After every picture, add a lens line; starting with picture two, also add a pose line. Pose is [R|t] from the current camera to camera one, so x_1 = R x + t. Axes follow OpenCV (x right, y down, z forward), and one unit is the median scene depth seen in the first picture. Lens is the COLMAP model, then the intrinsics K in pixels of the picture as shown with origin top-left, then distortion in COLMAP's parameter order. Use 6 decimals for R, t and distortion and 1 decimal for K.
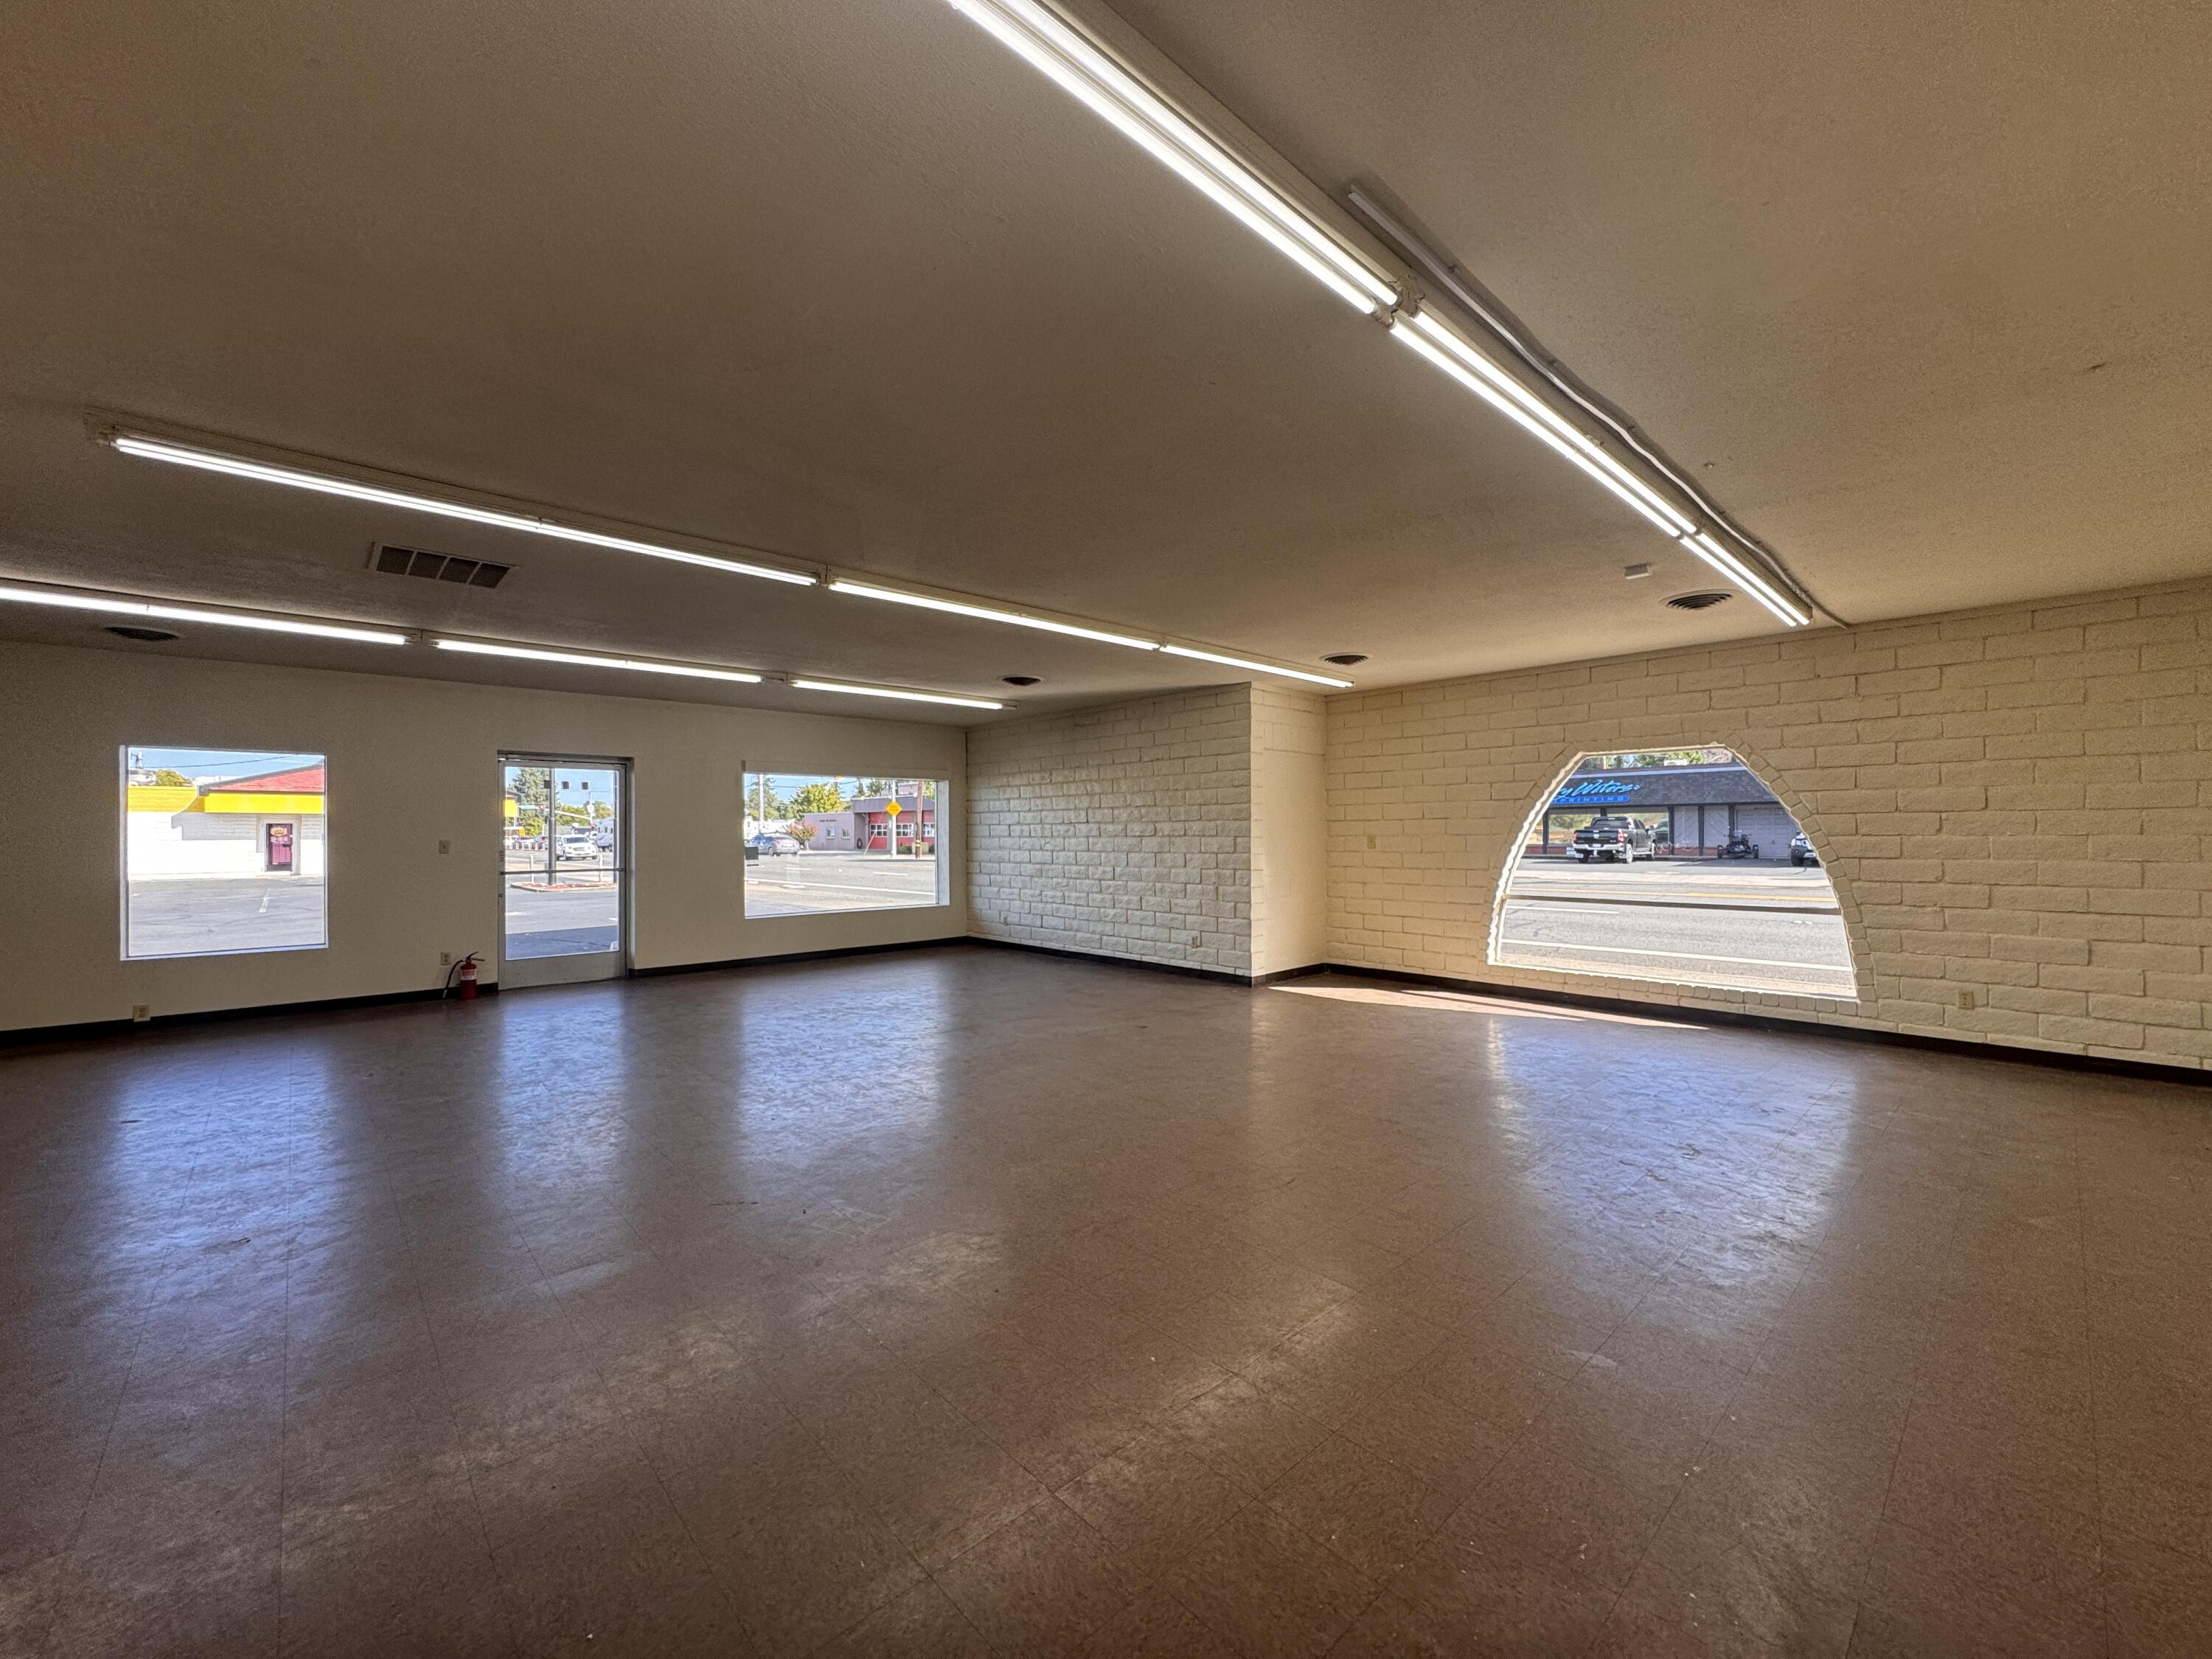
lens RADIAL K [[881.6, 0, 1105.9], [0, 881.6, 827.4], [0, 0, 1]] dist [-0.000482, -0.000316]
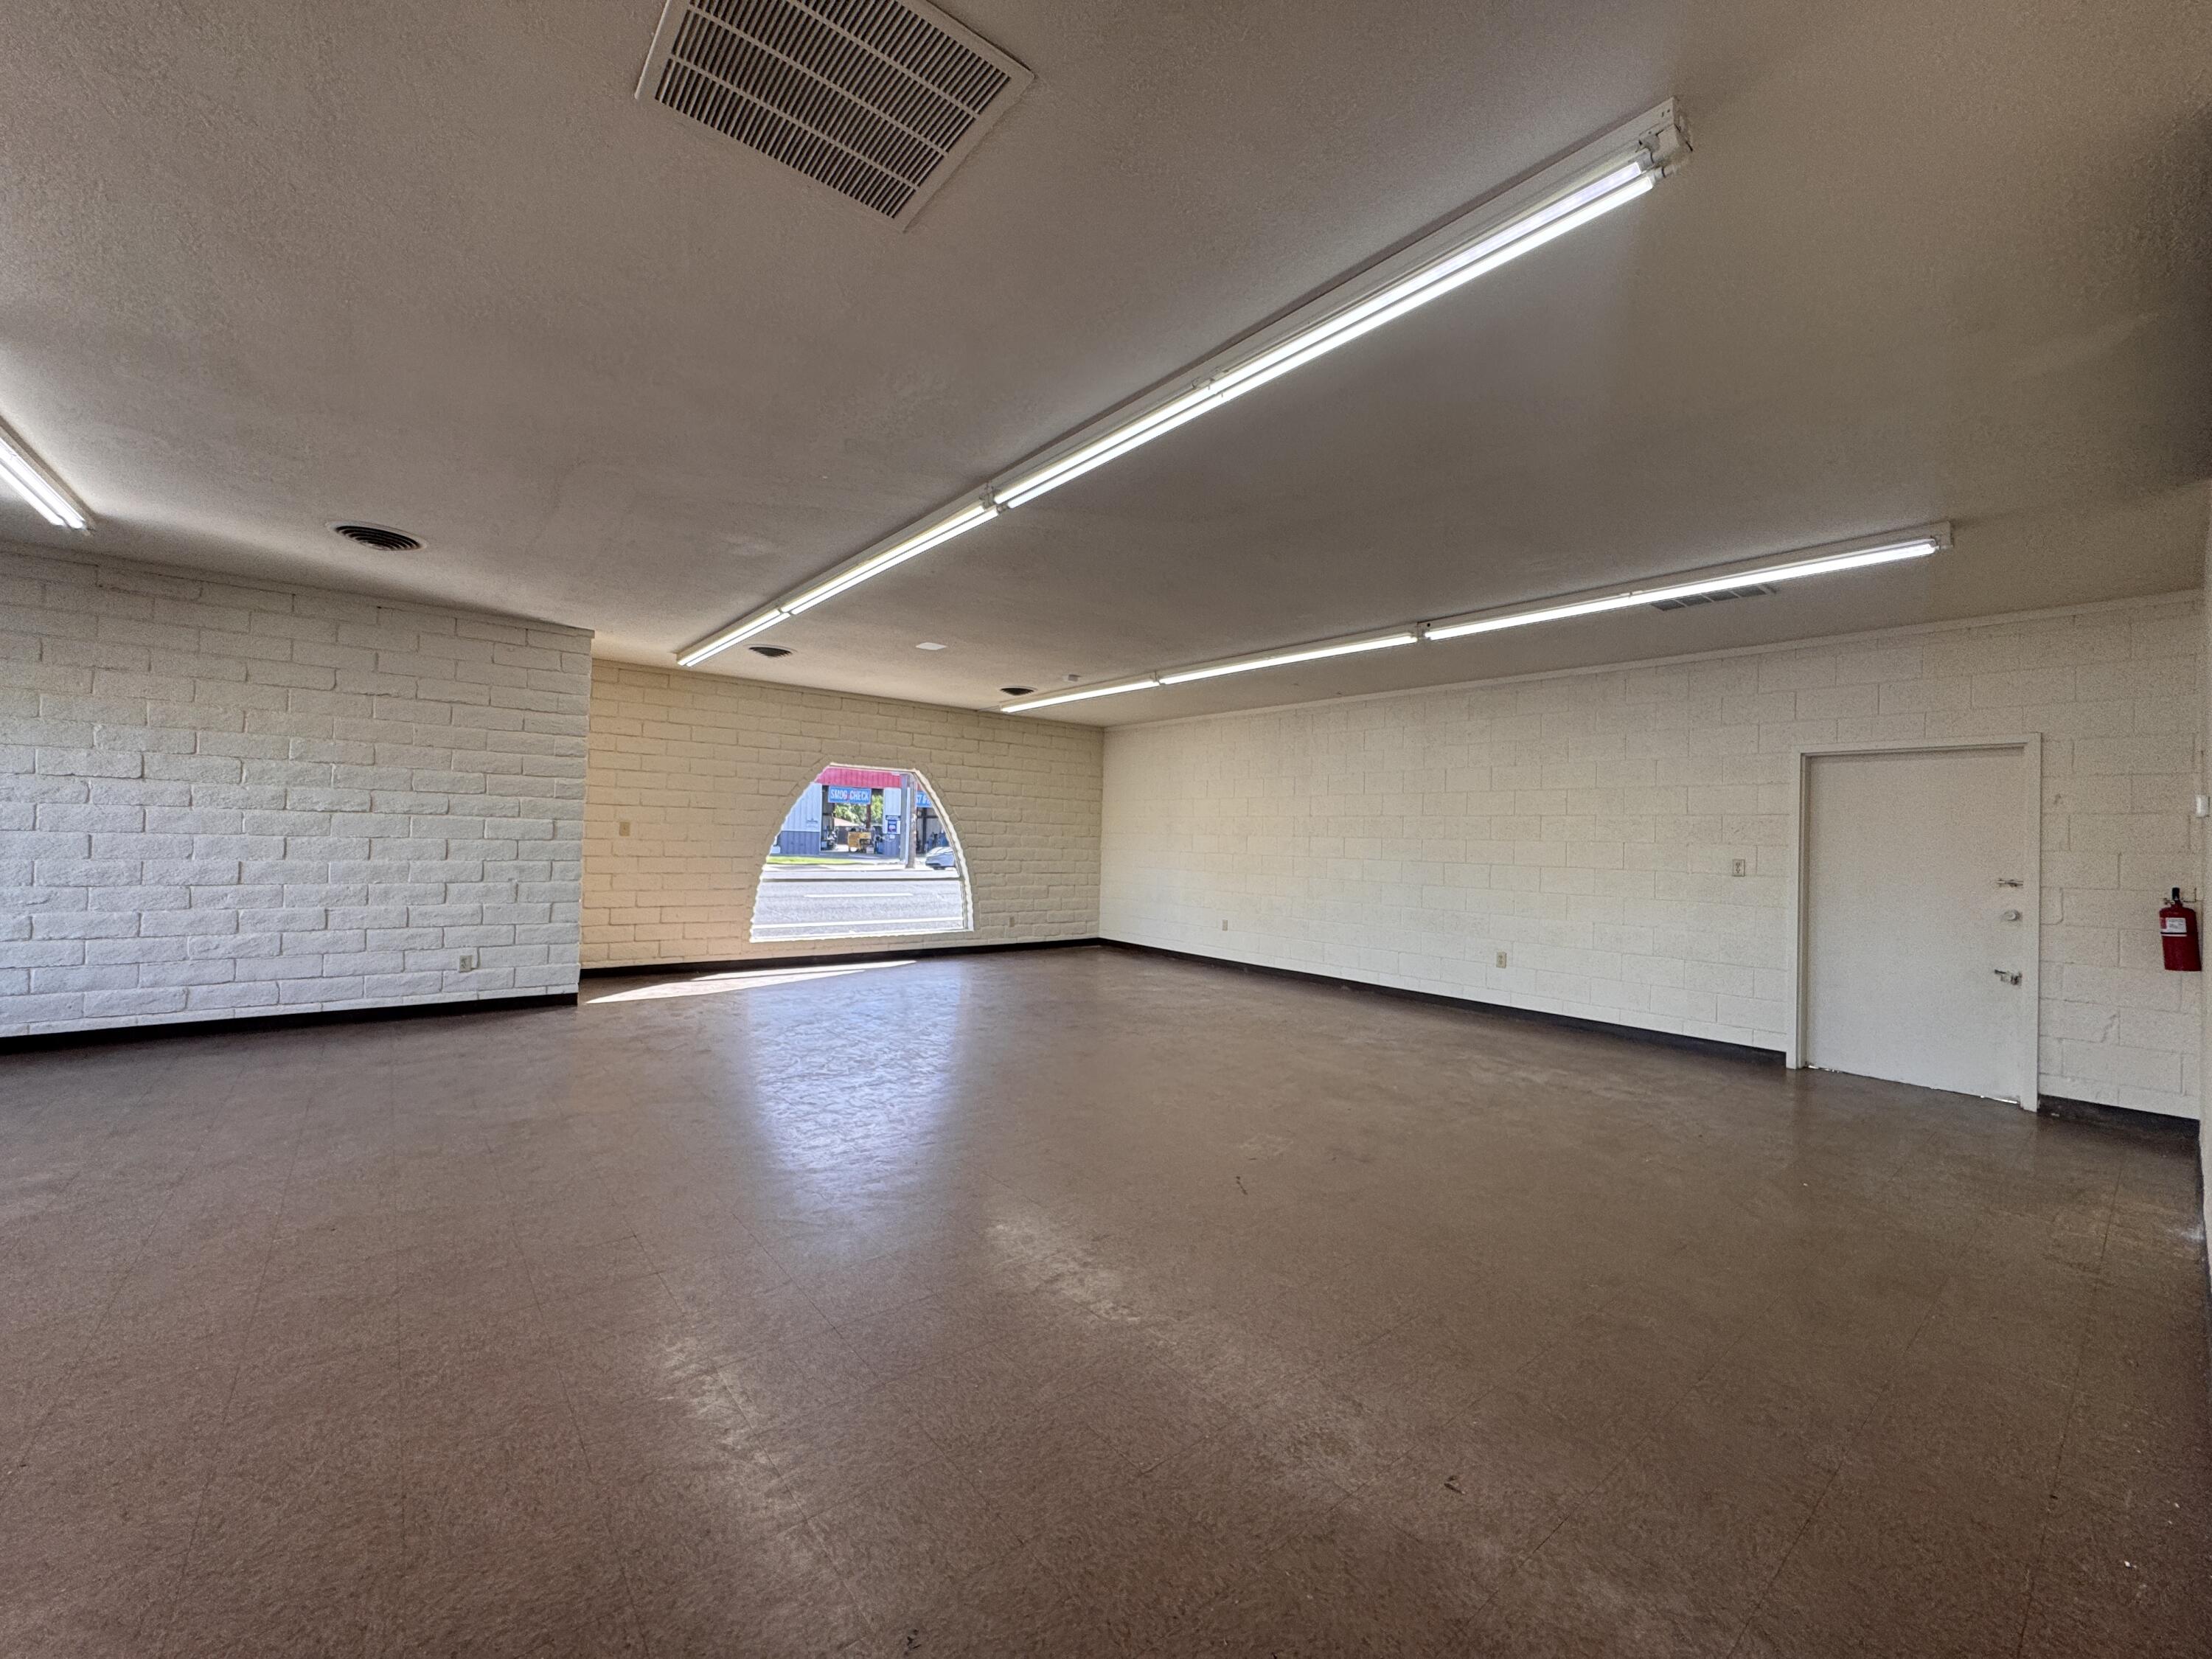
lens RADIAL K [[881.6, 0, 1107.7], [0, 881.6, 833.2], [0, 0, 1]] dist [-0.000482, -0.000316]
pose [[0.058134, 0.014955, 0.998197, -0.584423], [-0.036500, 0.999251, -0.012845, 0.014782], [-0.997641, -0.035688, 0.058636, 0.444536]]
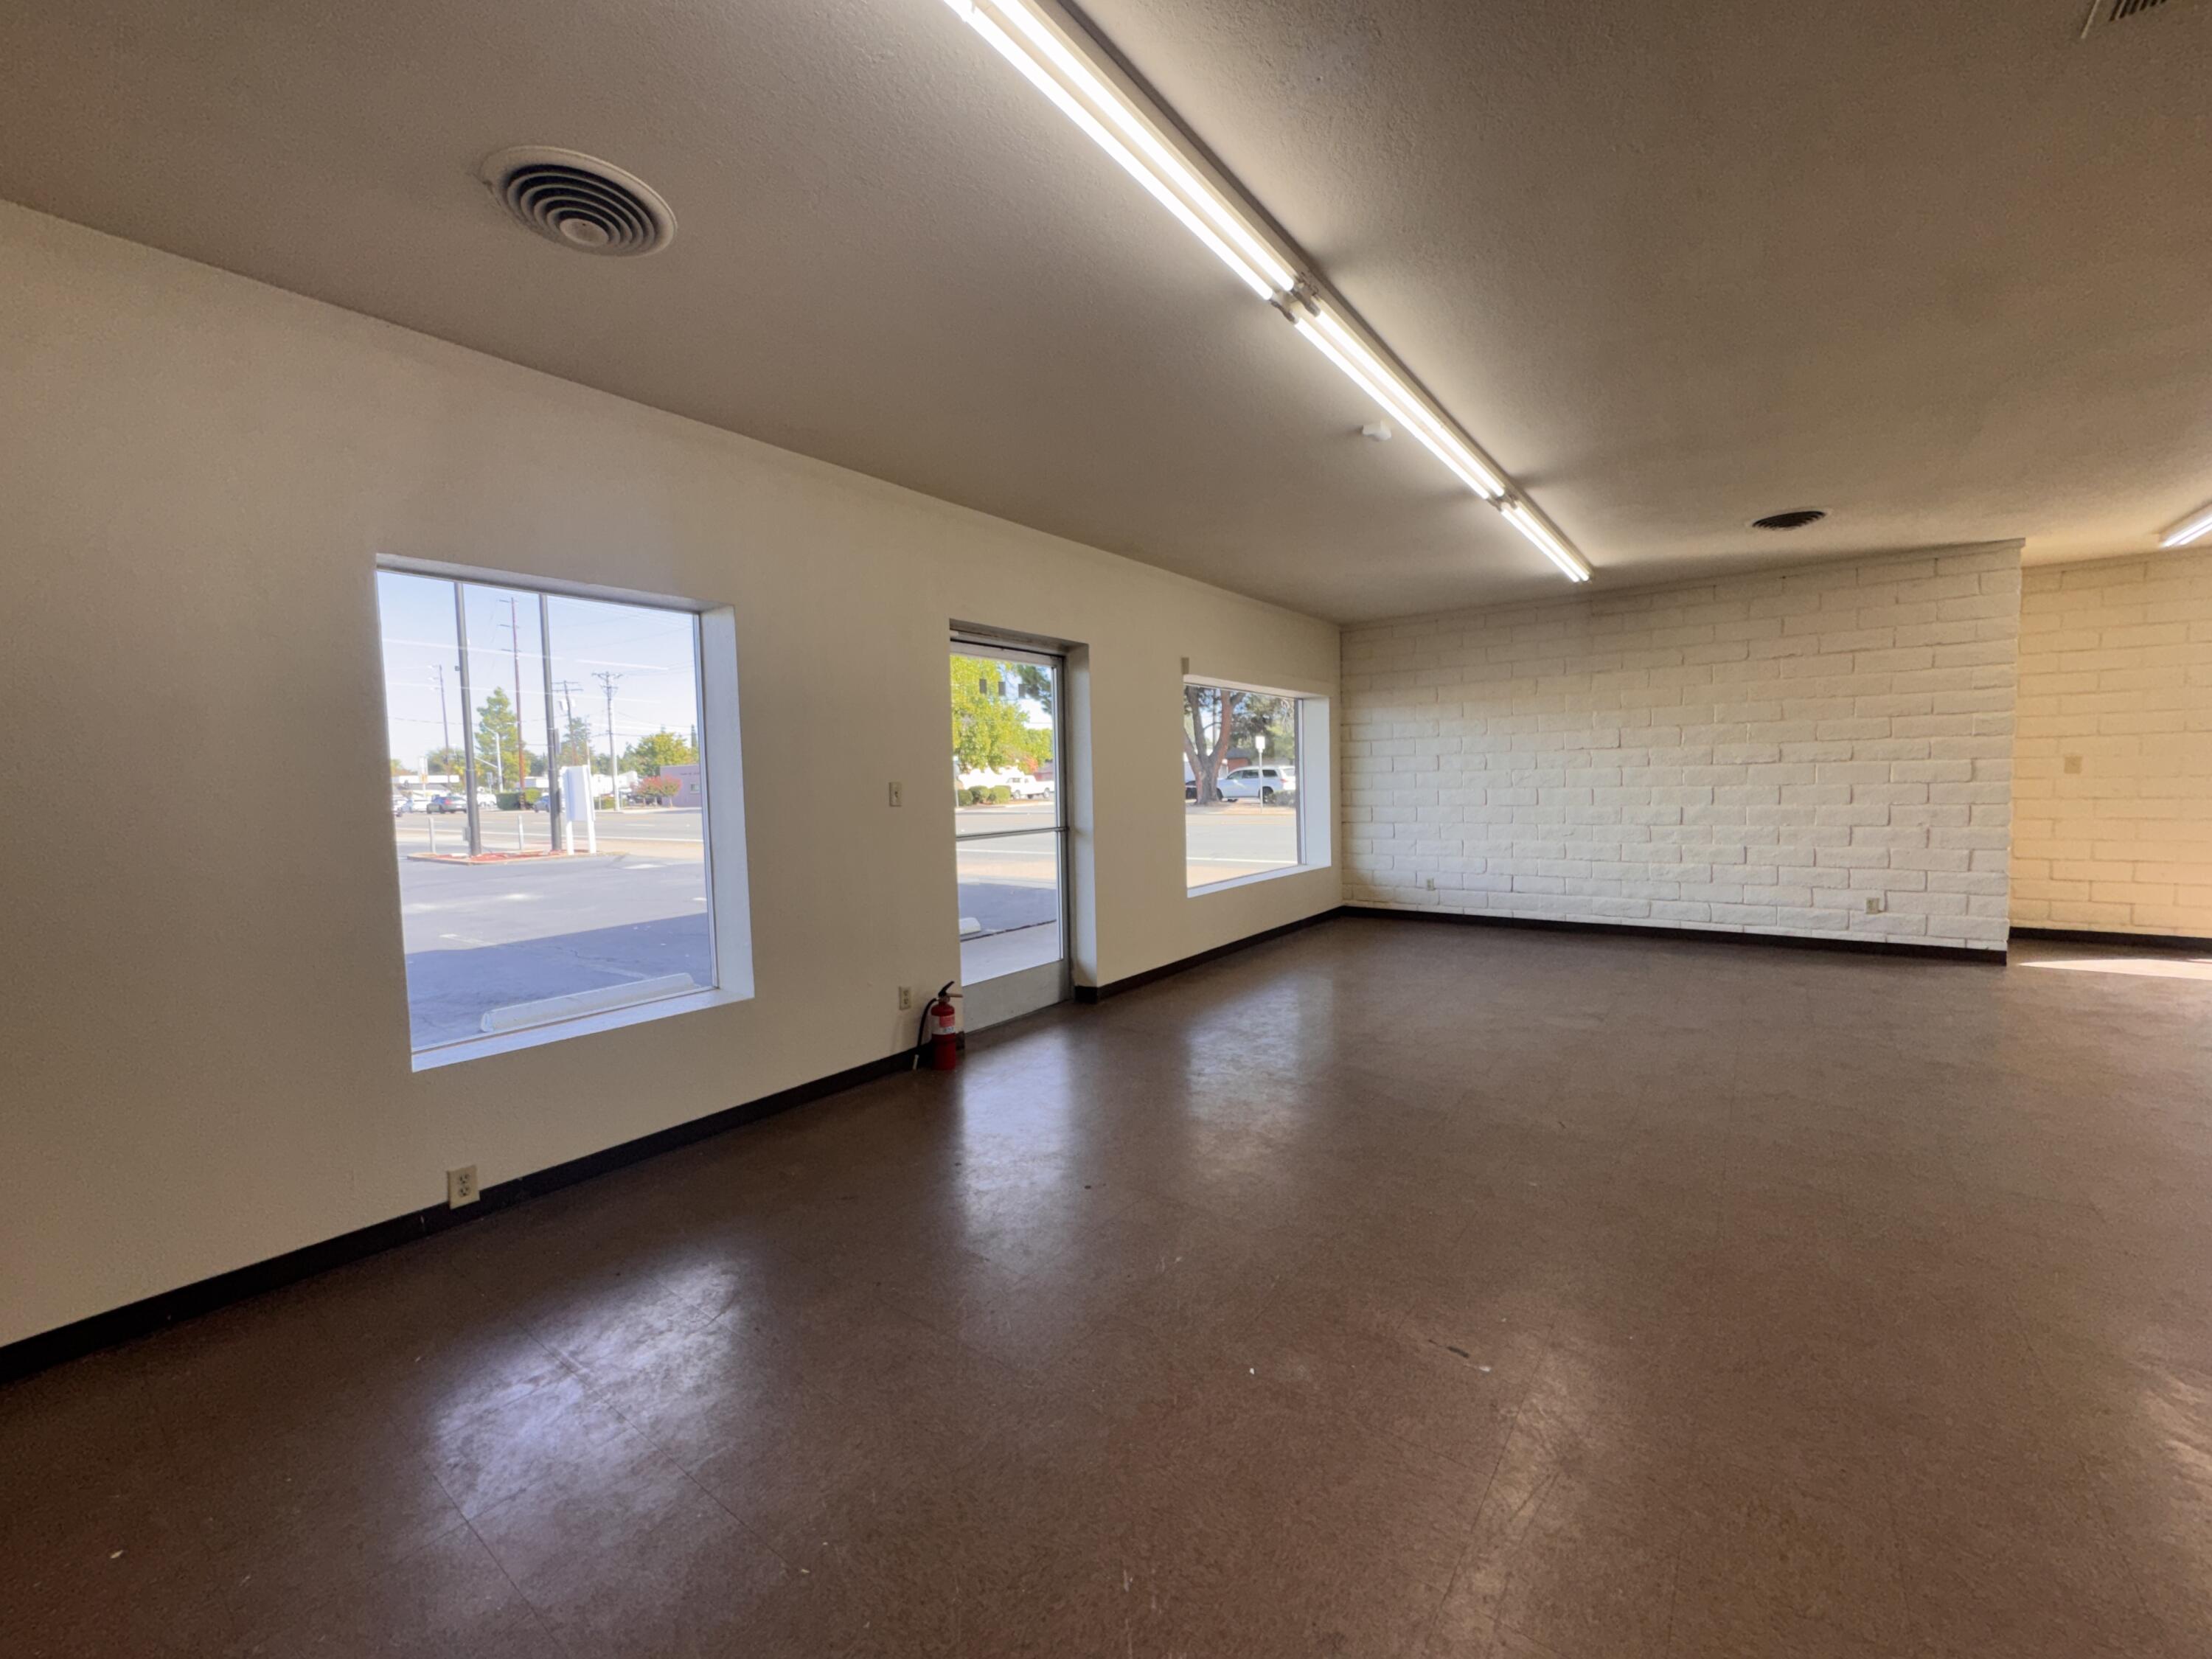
lens RADIAL K [[881.6, 0, 1106.1], [0, 881.6, 826.5], [0, 0, 1]] dist [-0.000482, -0.000316]
pose [[0.983534, -0.027170, 0.178669, -0.653316], [0.016988, 0.998156, 0.058273, 0.011602], [-0.179922, -0.054278, 0.982182, 0.402541]]
